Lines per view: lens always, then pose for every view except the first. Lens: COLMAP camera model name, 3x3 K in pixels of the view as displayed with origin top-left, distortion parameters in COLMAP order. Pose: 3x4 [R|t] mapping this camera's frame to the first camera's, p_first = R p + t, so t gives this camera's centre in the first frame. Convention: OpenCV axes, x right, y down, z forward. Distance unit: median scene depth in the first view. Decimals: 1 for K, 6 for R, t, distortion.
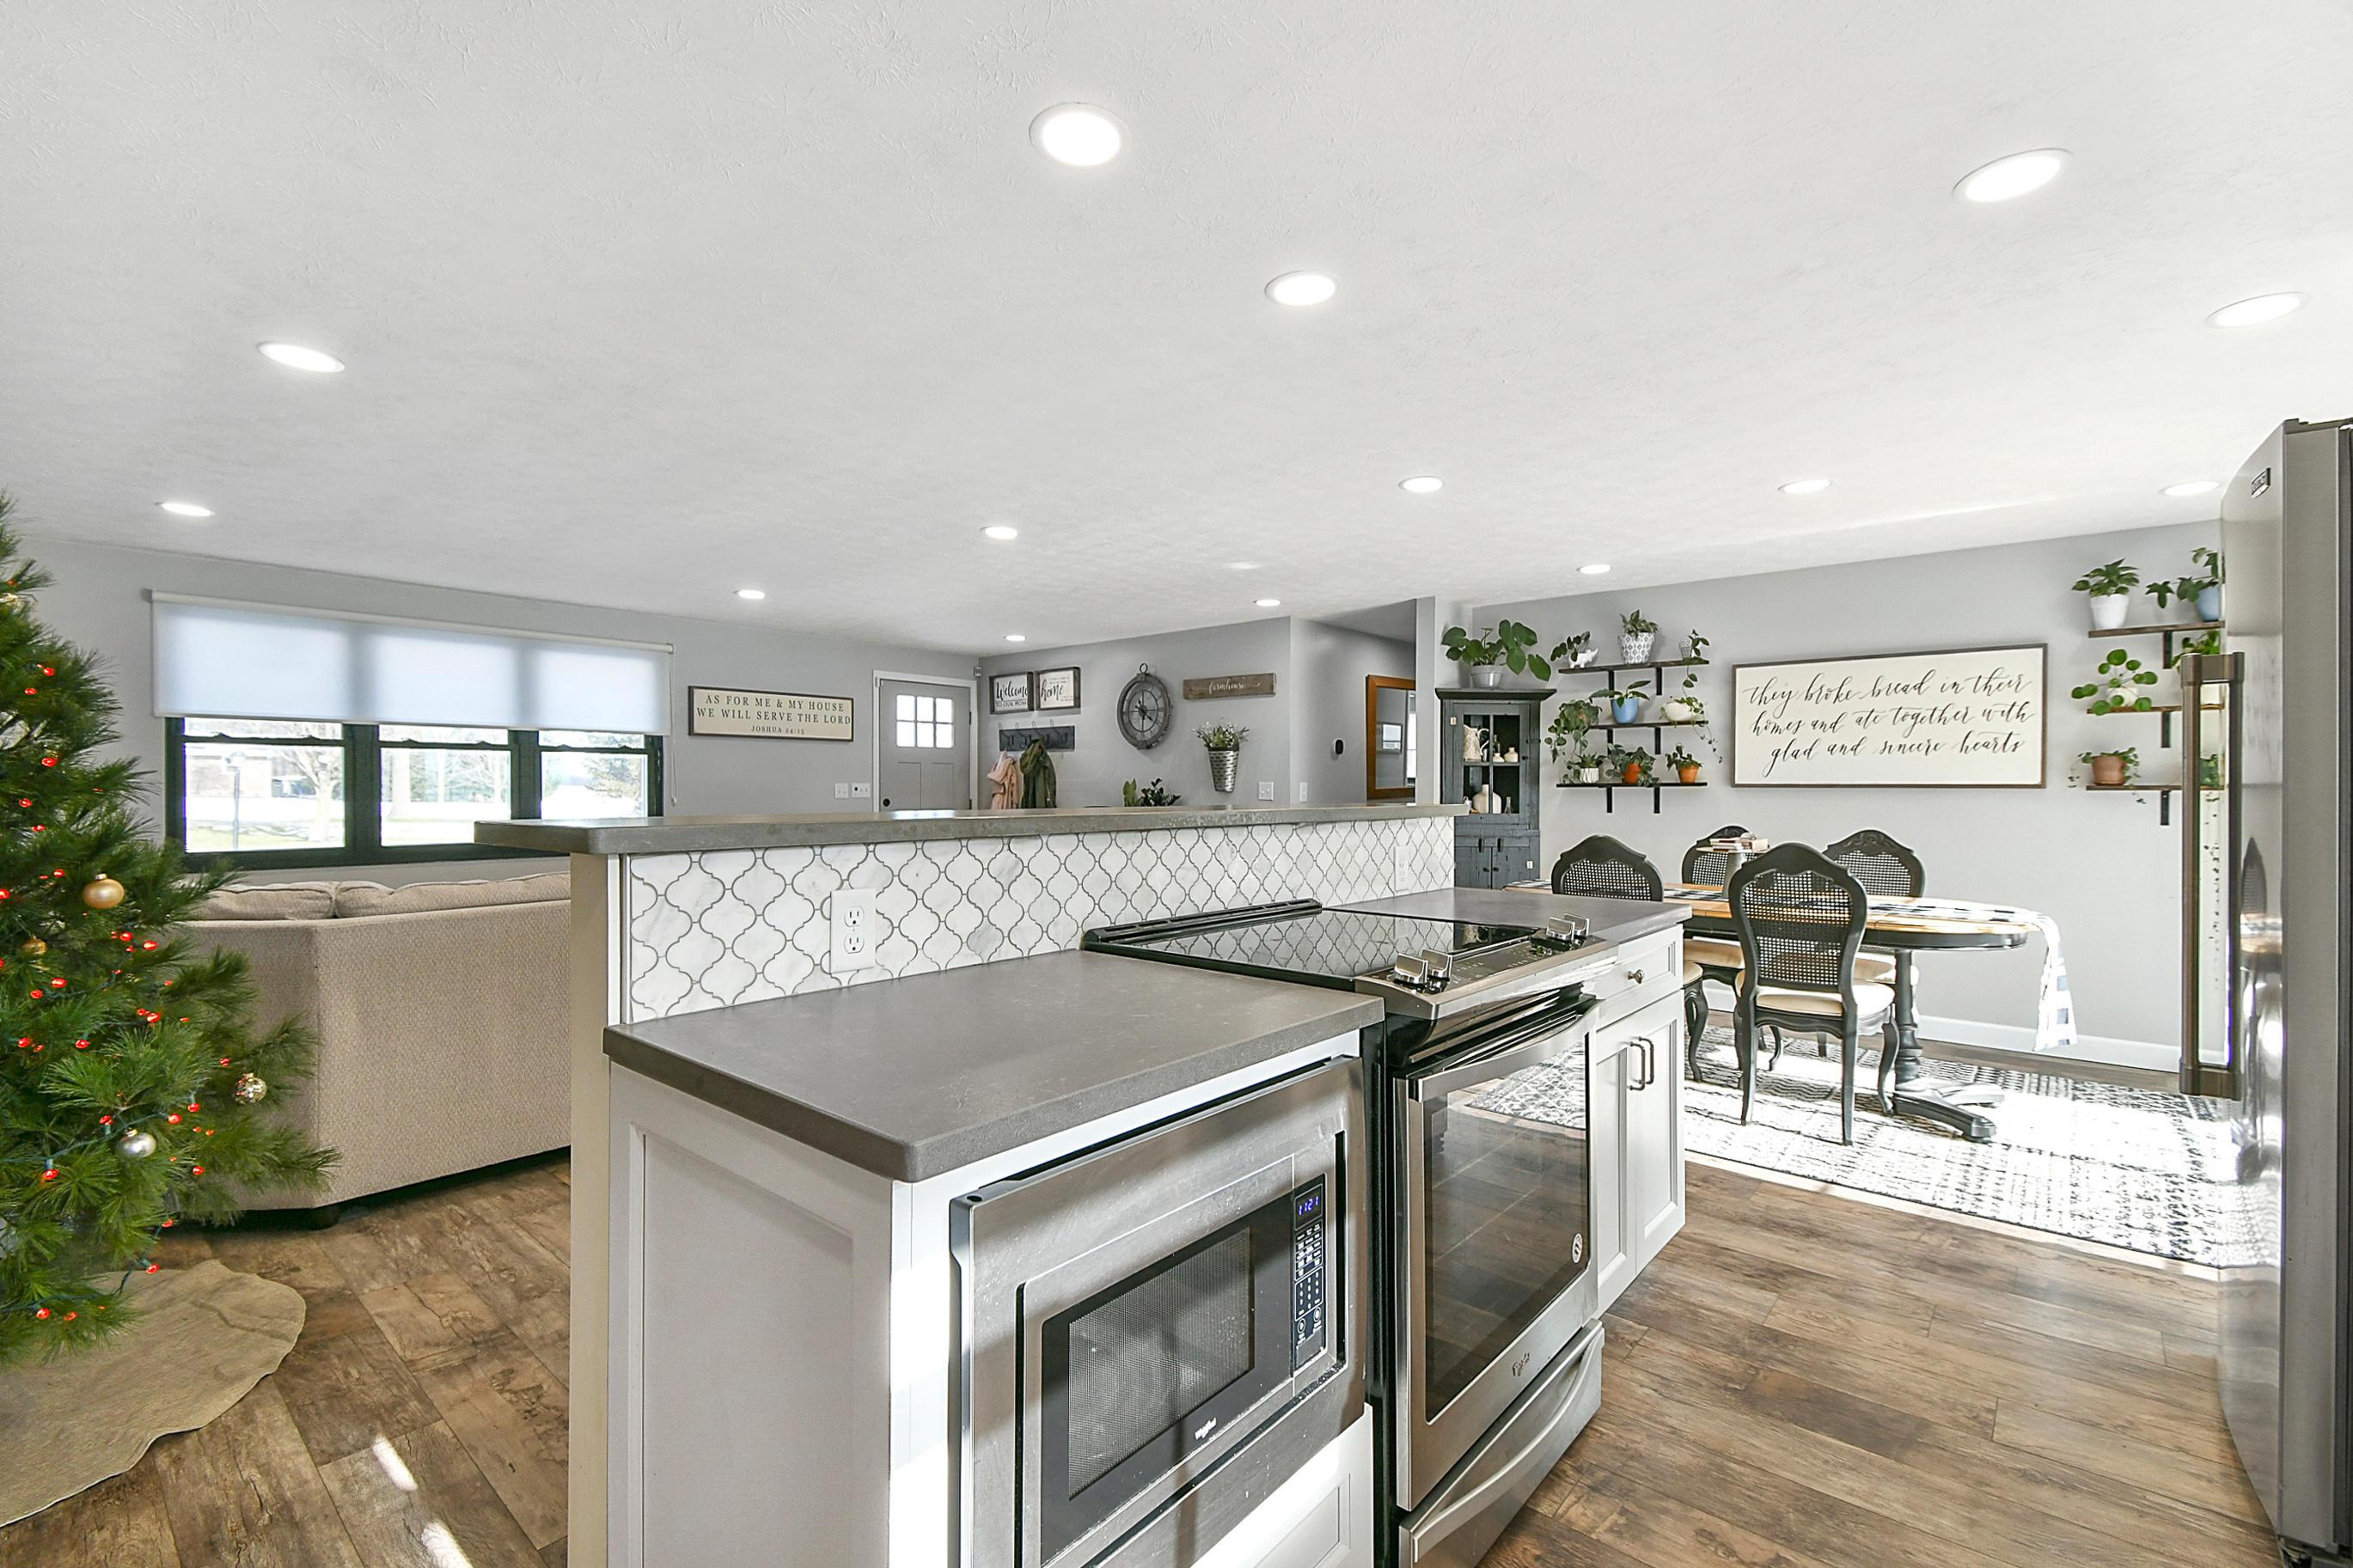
lens RADIAL K [[1052.2, 0, 1185.2], [0, 1052.2, 782.1], [0, 0, 1]] dist [-0.002246, -0.000836]
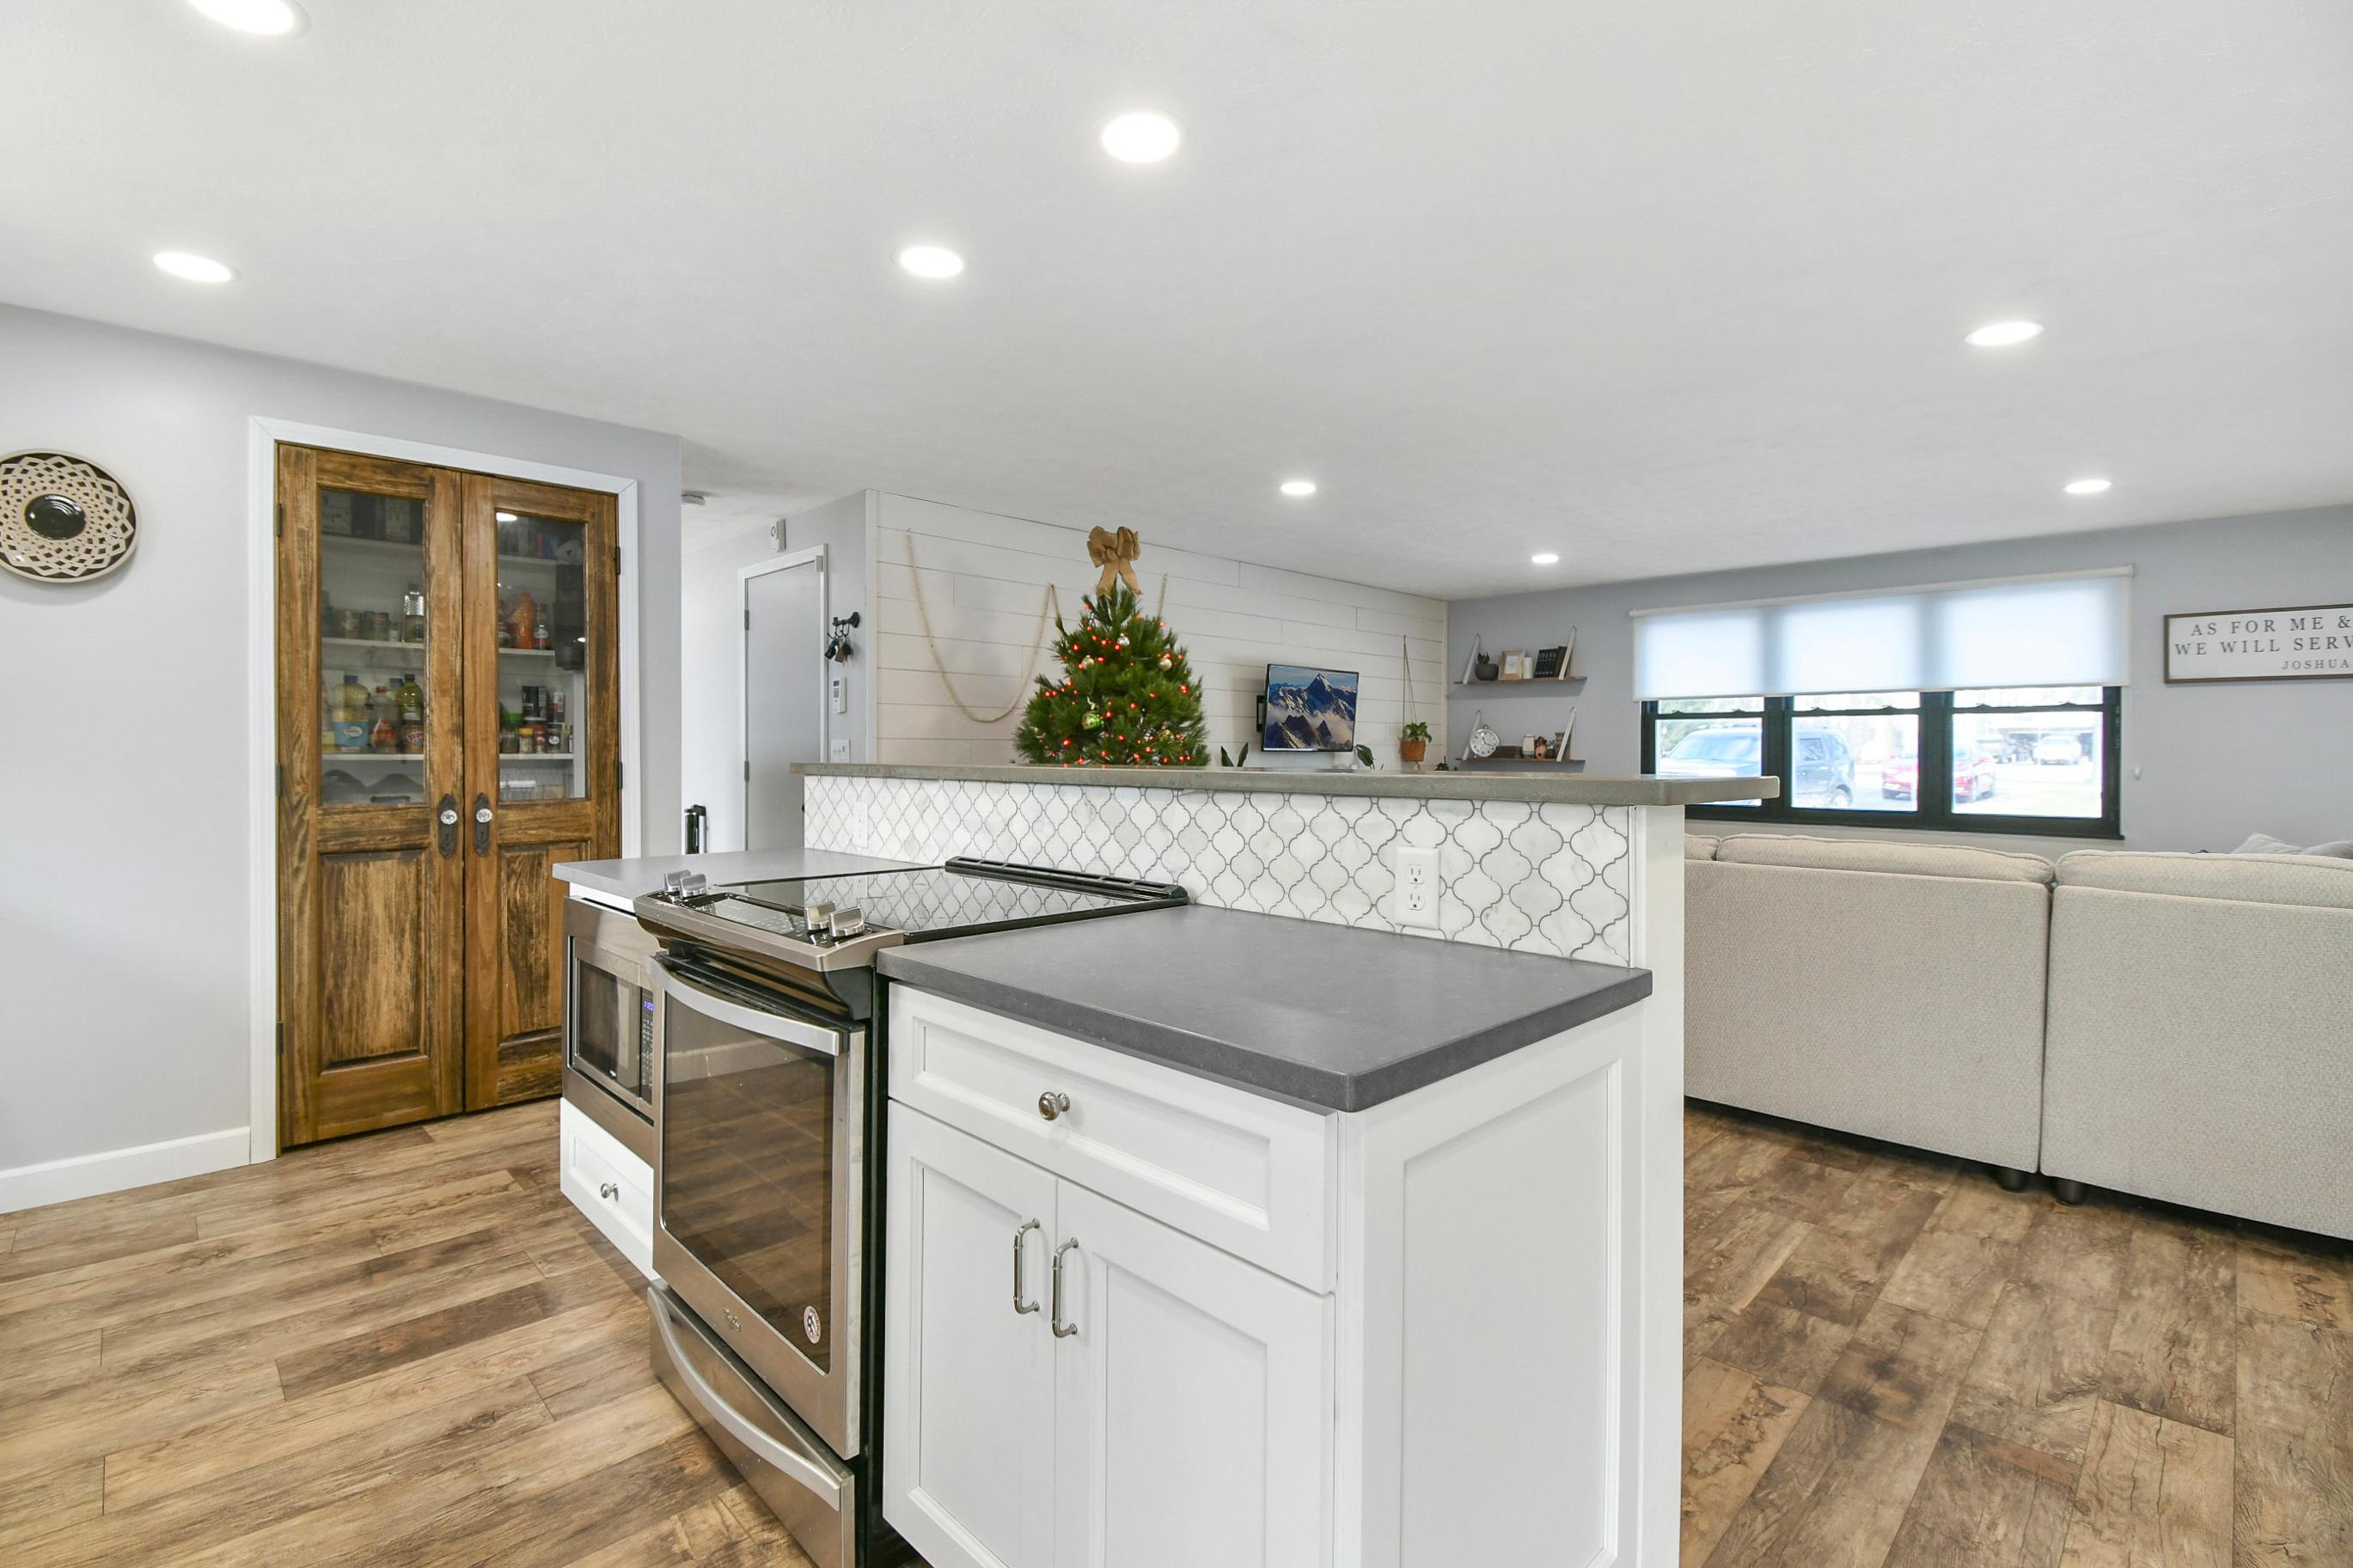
lens RADIAL K [[1052.2, 0, 1185.6], [0, 1052.2, 764.5], [0, 0, 1]] dist [-0.002246, -0.000836]
pose [[-0.081859, 0.010293, -0.996591, 0.749297], [0.001368, 0.999947, 0.010215, 0.010082], [0.996643, -0.000527, -0.081869, 0.888420]]
